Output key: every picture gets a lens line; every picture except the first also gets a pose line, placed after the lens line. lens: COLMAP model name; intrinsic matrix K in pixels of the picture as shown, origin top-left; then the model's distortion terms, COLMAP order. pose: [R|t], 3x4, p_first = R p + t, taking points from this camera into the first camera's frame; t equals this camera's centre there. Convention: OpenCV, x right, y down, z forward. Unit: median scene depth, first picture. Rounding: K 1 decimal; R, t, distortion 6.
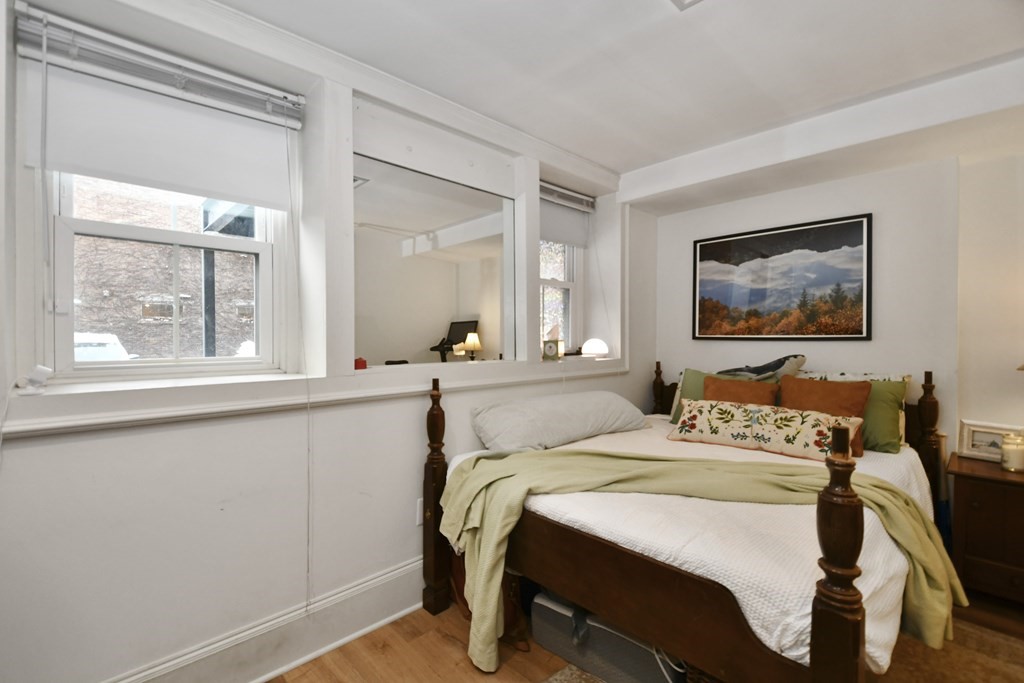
lens RADIAL K [[460.0, 0, 512.0], [0, 460.0, 341.5], [0, 0, 1]] dist [-0.001021, -0.000504]
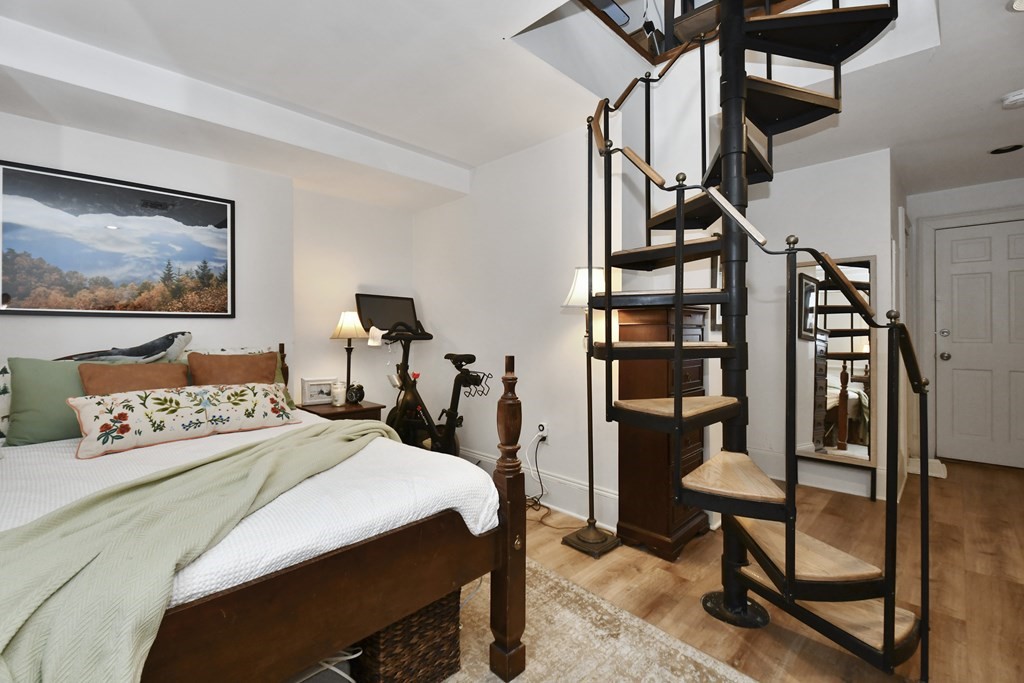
lens RADIAL K [[443.2, 0, 509.9], [0, 443.2, 333.9], [0, 0, 1]] dist [-0.001124, -0.000258]
pose [[-0.018935, -0.009480, 0.999776, -0.279529], [0.014975, 0.999840, 0.009764, 0.034713], [-0.999709, 0.015156, -0.018790, 0.370412]]
